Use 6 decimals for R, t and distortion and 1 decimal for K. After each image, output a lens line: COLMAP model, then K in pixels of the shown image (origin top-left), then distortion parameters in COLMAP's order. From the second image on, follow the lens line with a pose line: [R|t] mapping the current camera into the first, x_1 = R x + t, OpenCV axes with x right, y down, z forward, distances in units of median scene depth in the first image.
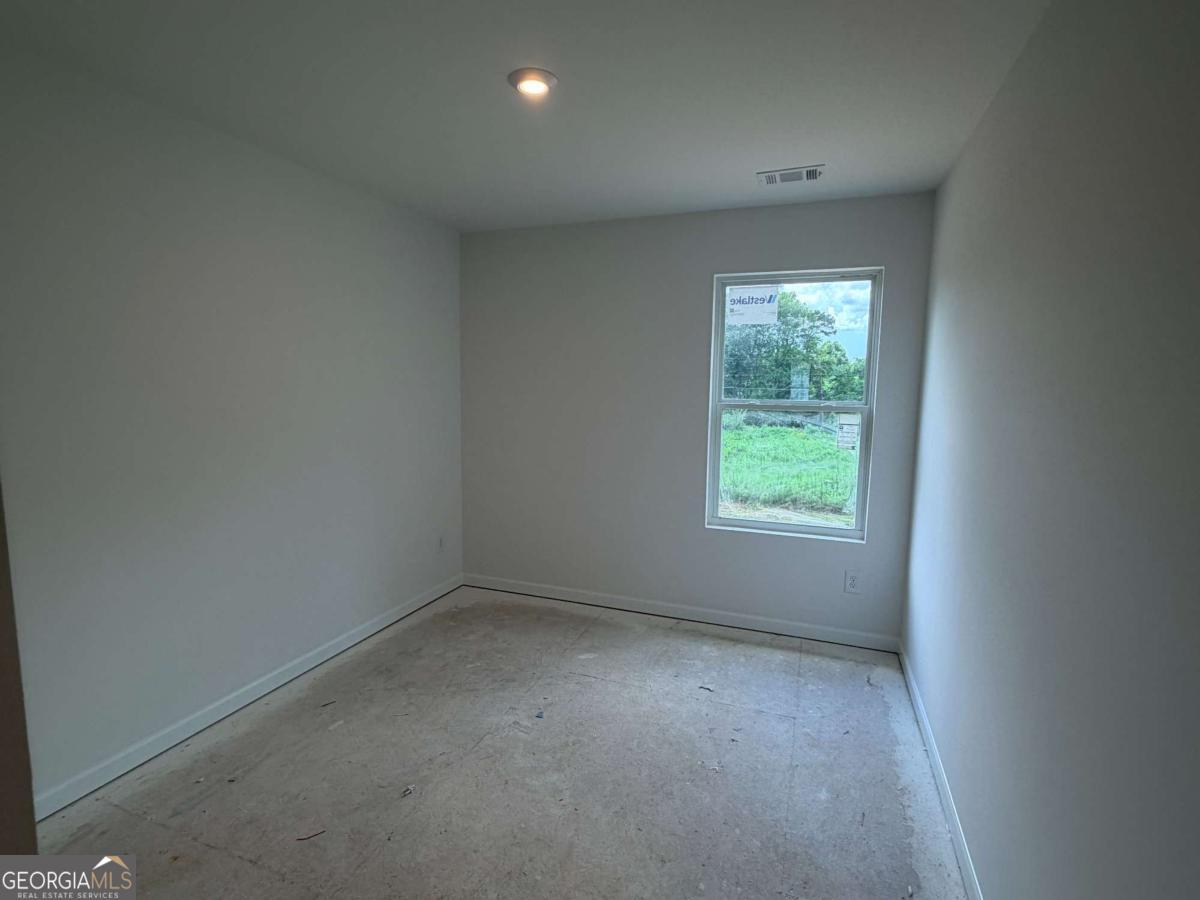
lens RADIAL K [[583.6, 0, 600.0], [0, 583.6, 450.0], [0, 0, 1]] dist [0.000446, -0.000164]
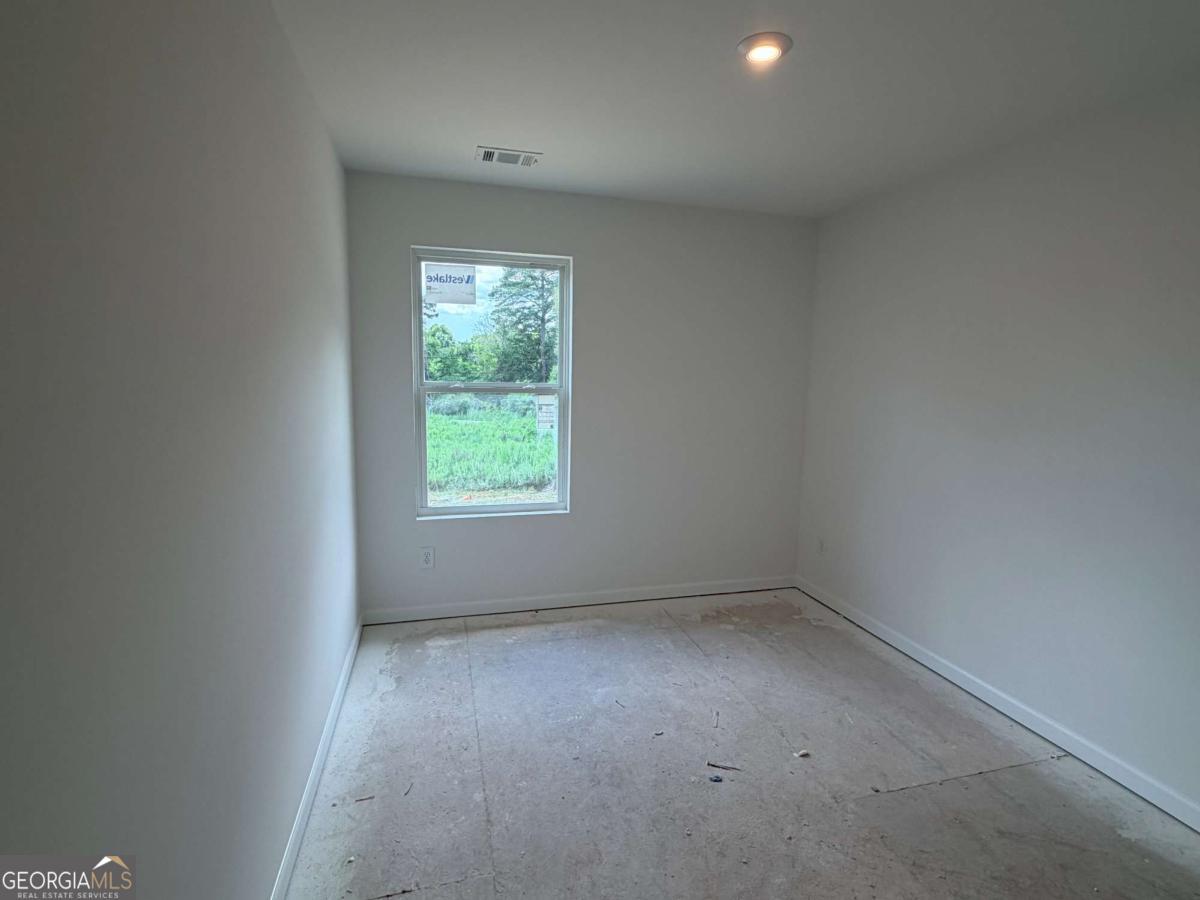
lens RADIAL K [[583.6, 0, 600.0], [0, 583.6, 450.0], [0, 0, 1]] dist [0.000446, -0.000164]
pose [[0.797583, -0.080555, 0.597806, -0.138201], [0.061868, 0.996741, 0.051768, -0.010293], [-0.600028, -0.004304, 0.799968, 0.080860]]
